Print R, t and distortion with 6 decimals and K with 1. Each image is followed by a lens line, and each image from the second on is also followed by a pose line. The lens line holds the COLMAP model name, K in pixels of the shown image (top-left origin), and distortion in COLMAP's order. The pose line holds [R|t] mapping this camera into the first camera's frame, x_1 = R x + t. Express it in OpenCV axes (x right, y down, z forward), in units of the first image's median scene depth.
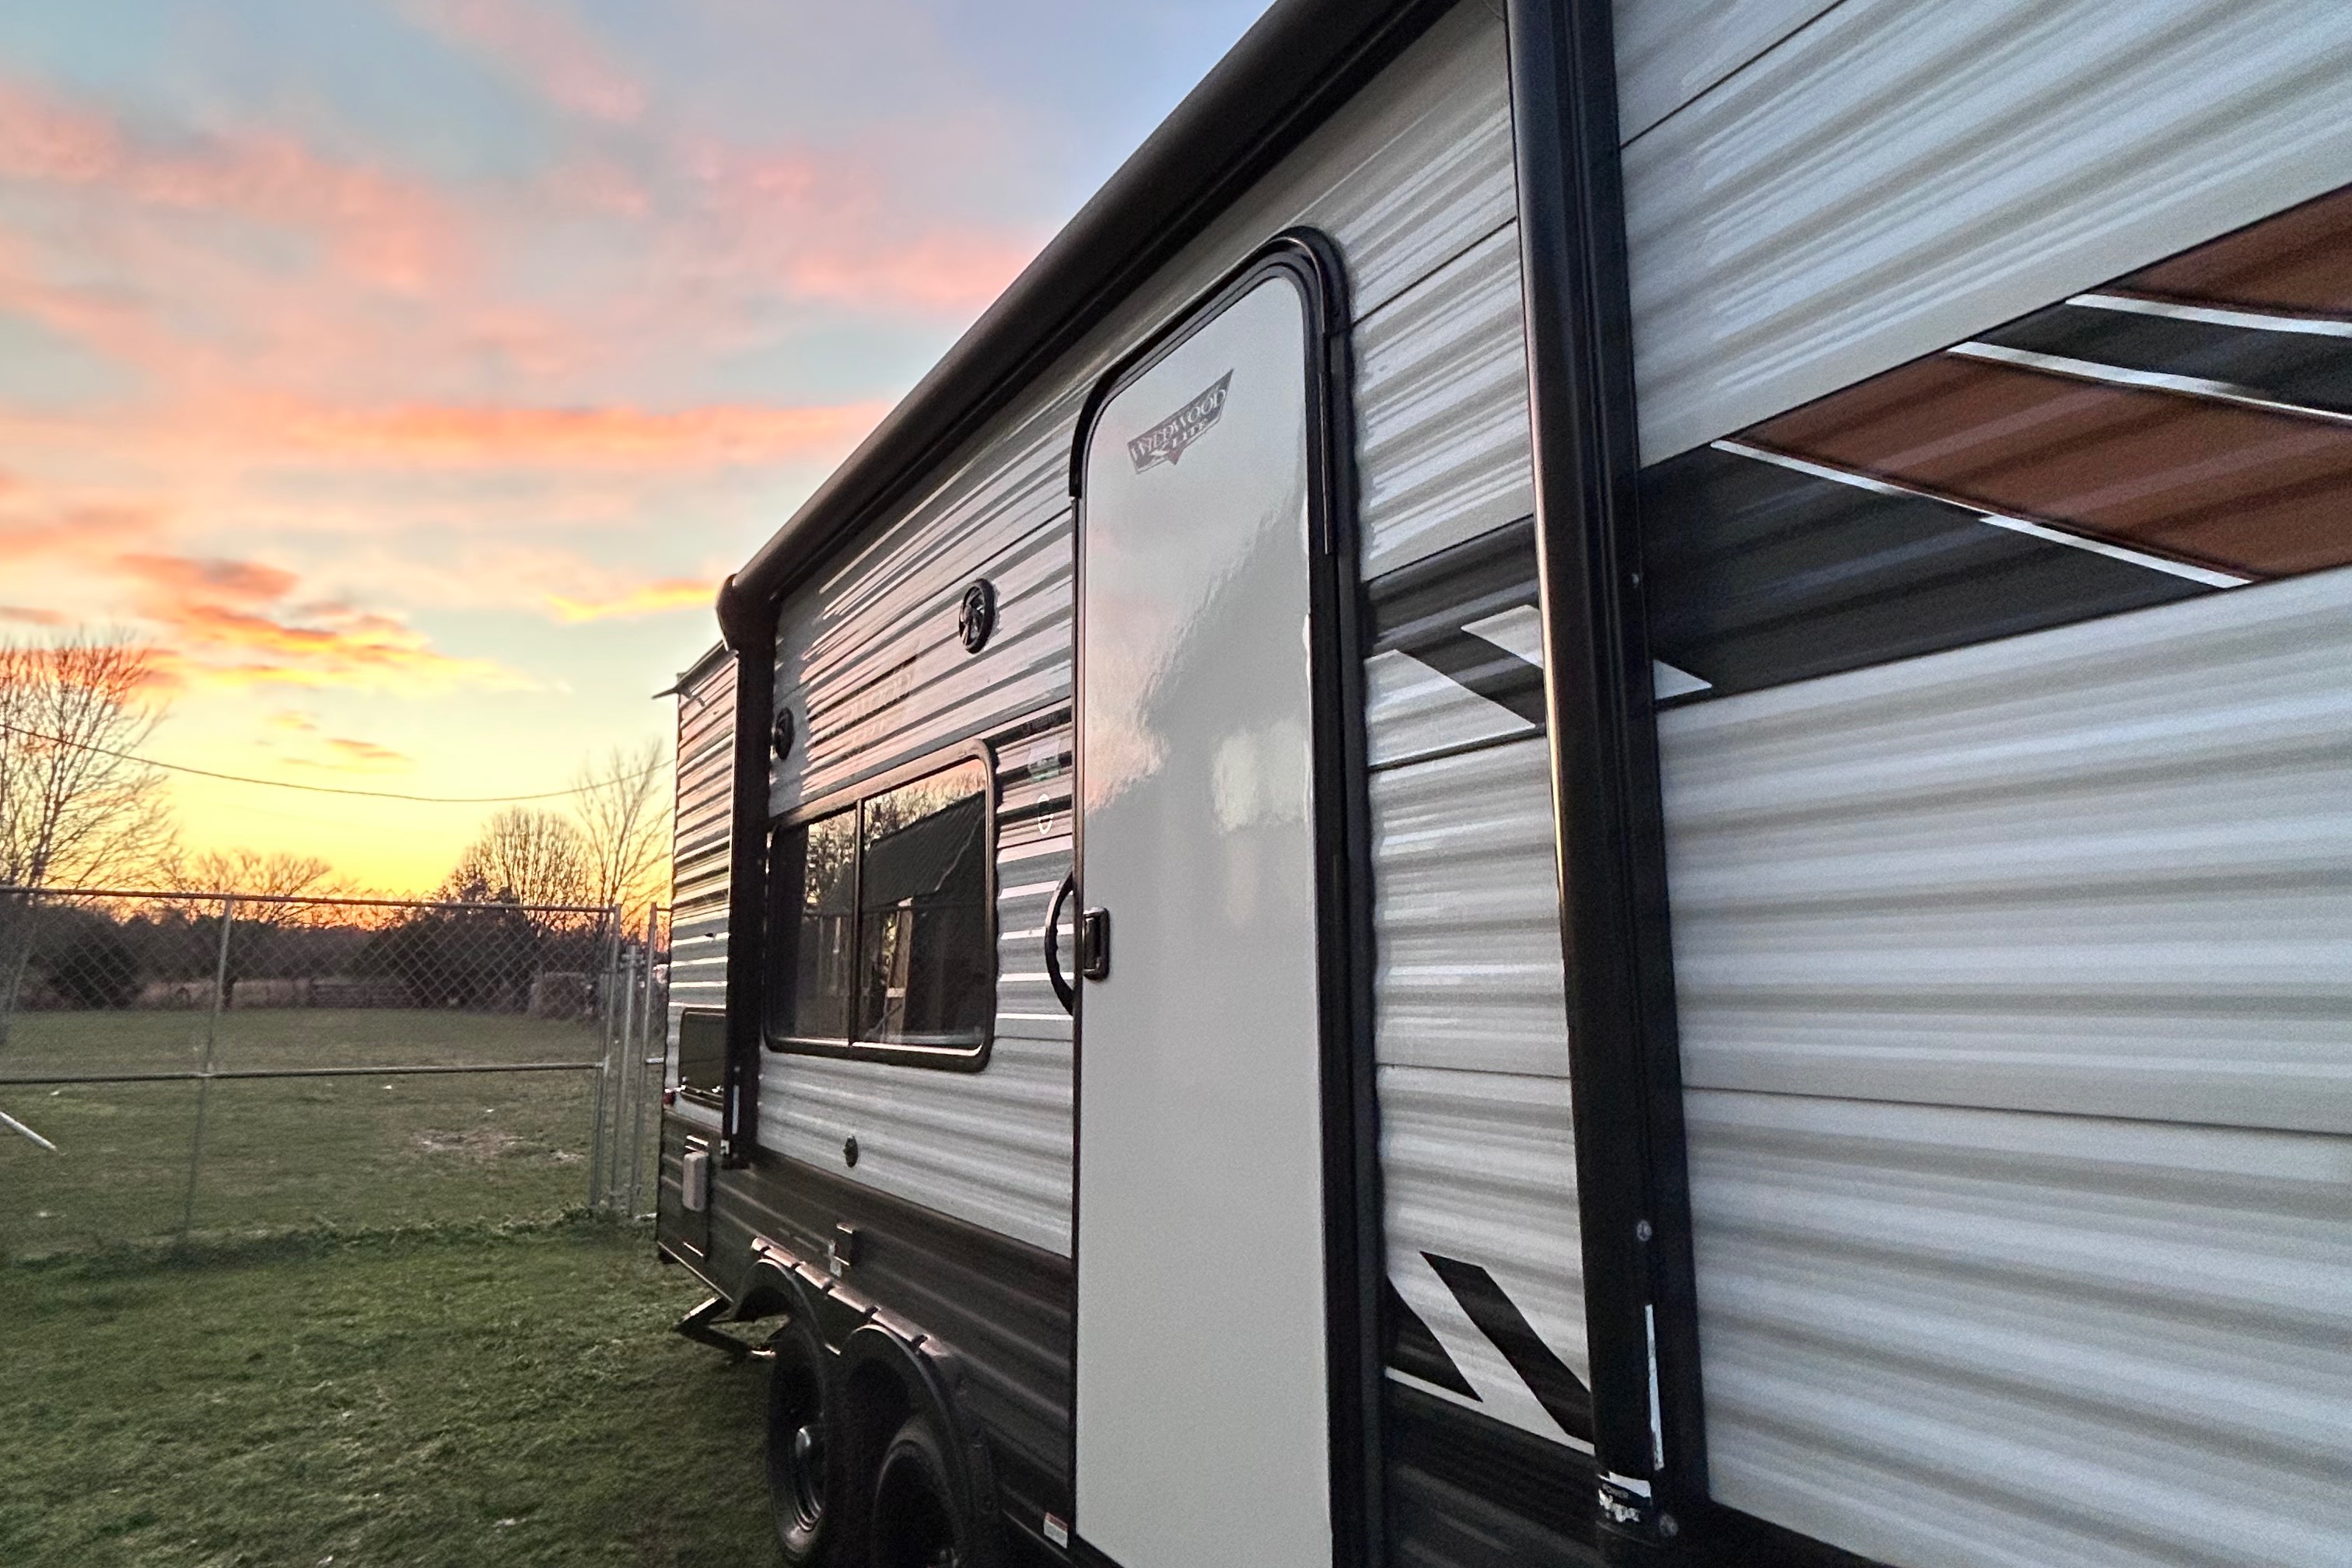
lens RADIAL K [[1261.3, 0, 1176.0], [0, 1261.3, 784.0], [0, 0, 1]] dist [-0.001162, 0.001259]
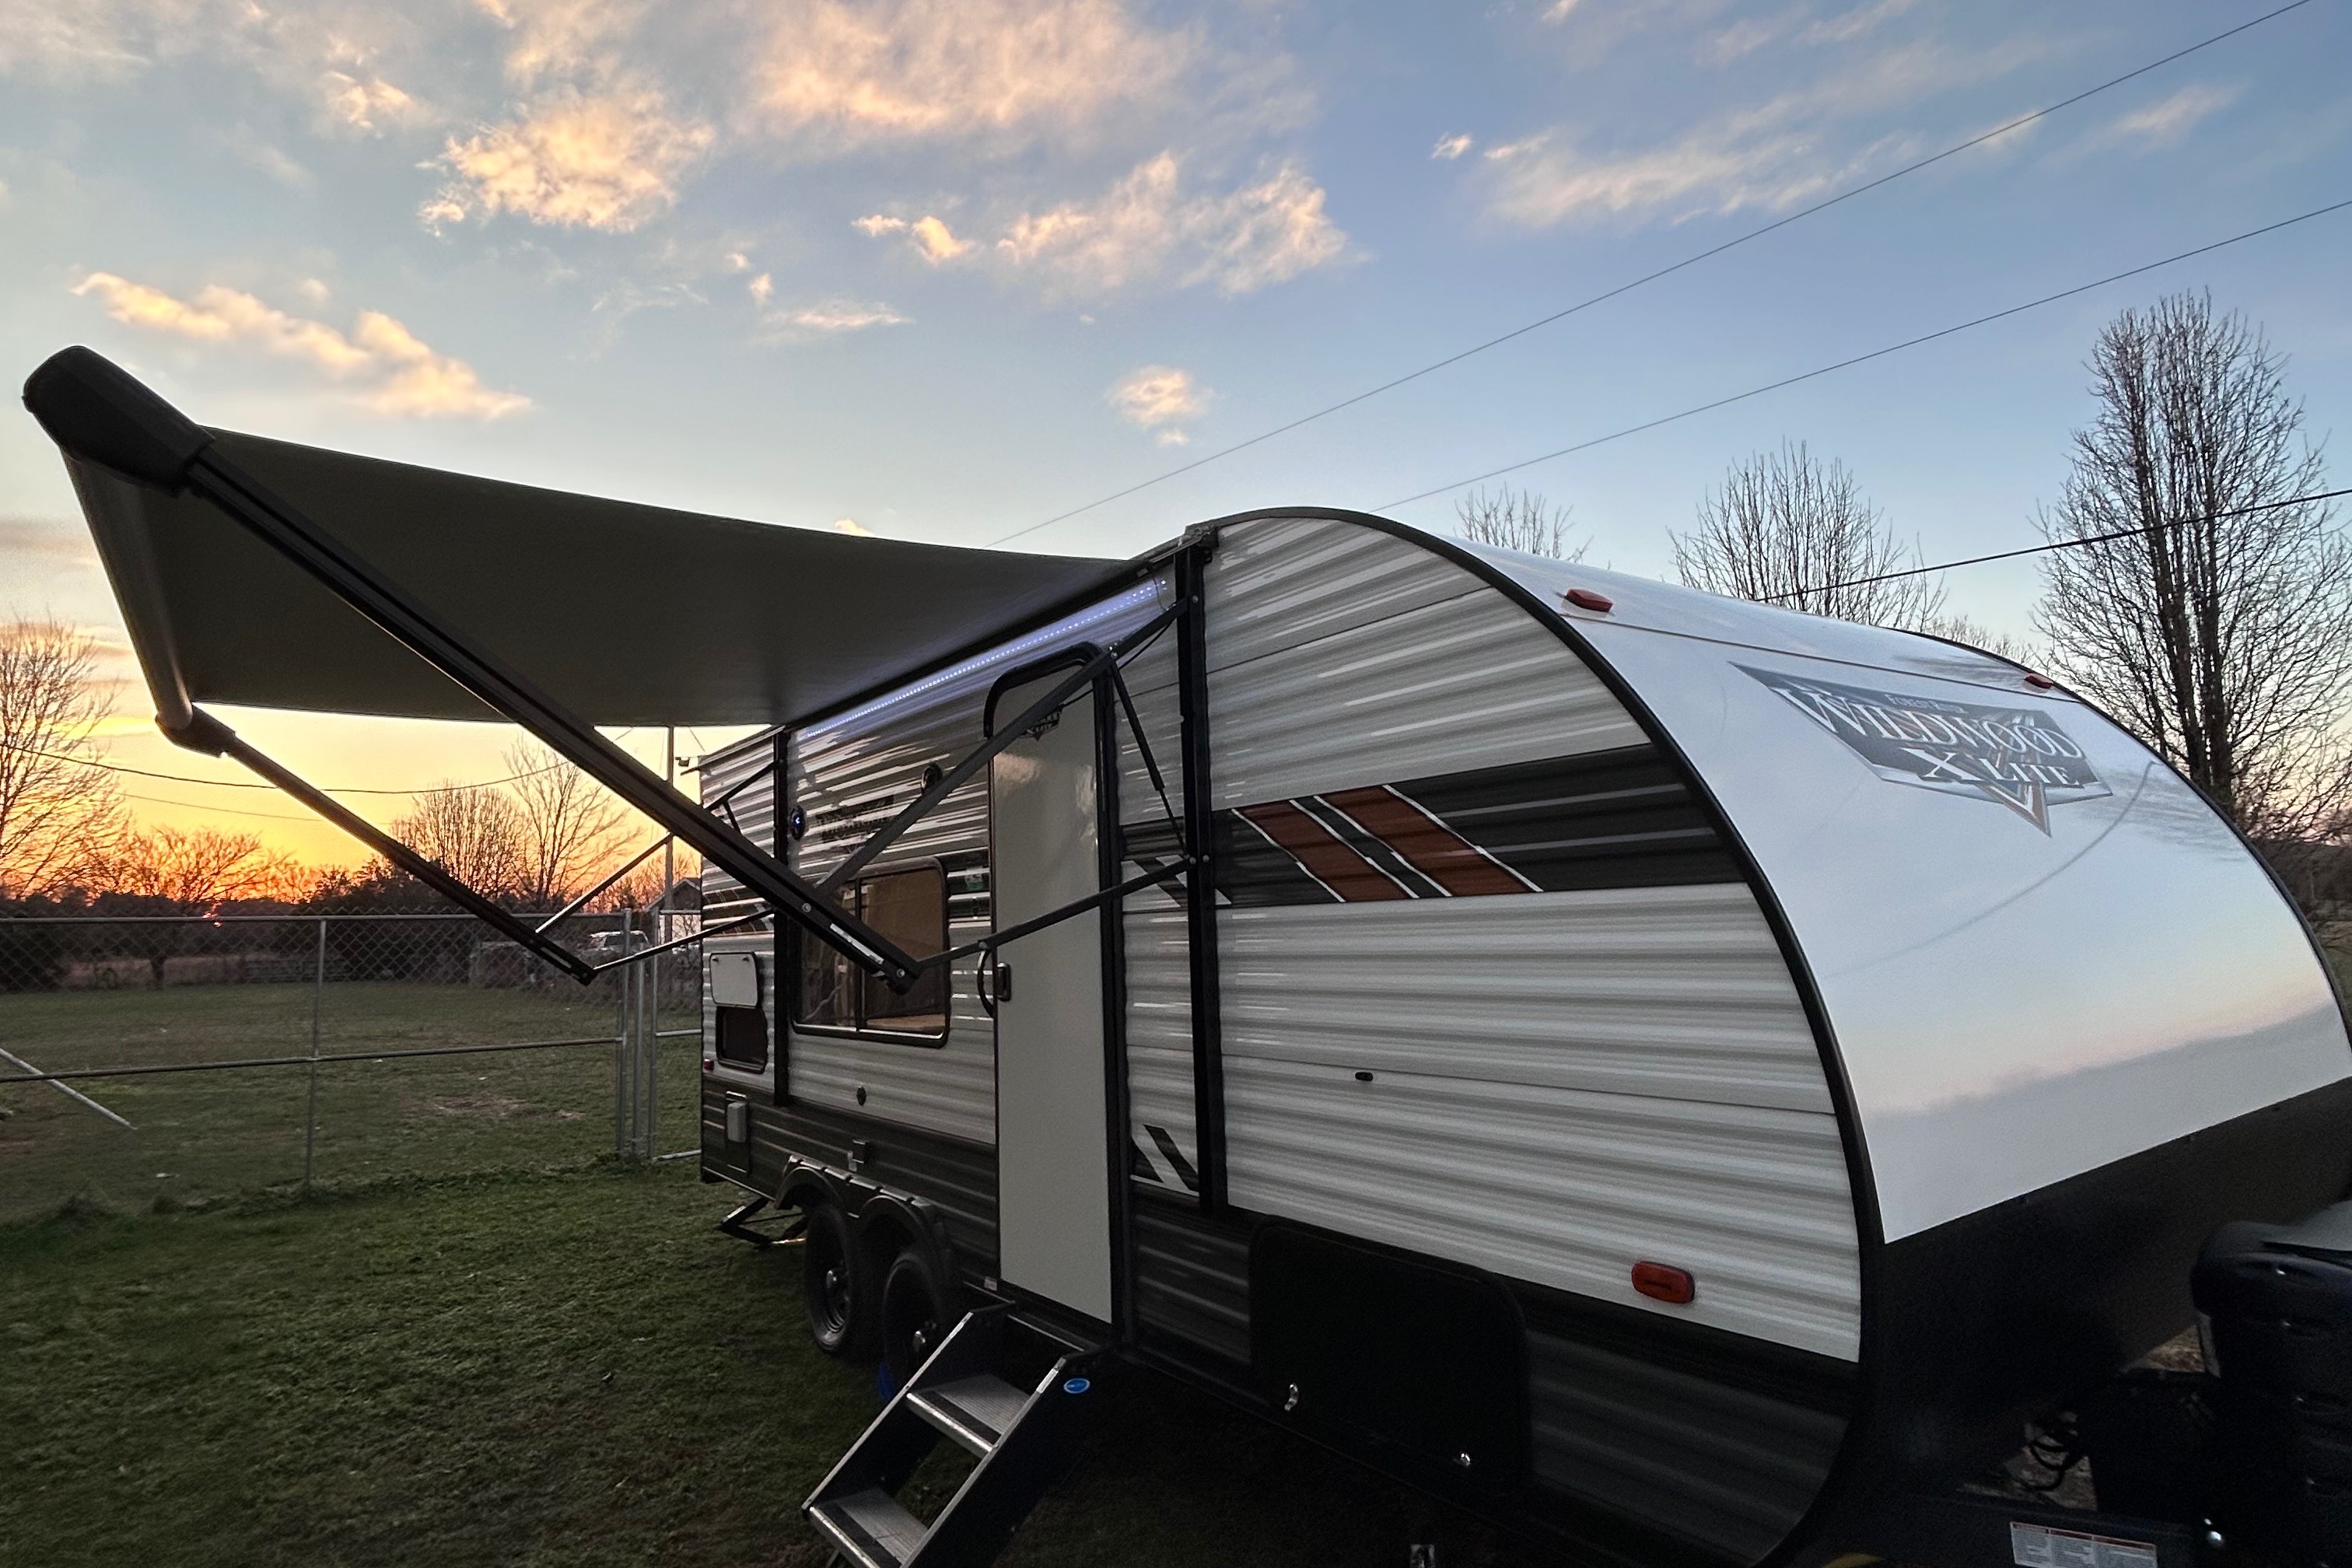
lens RADIAL K [[1241.6, 0, 1162.3], [0, 1241.6, 777.6], [0, 0, 1]] dist [-0.000931, -0.000268]
pose [[0.998432, -0.023954, 0.050585, 0.055489], [0.022156, 0.999113, 0.035814, -0.153718], [-0.051398, -0.034637, 0.998077, -0.554154]]
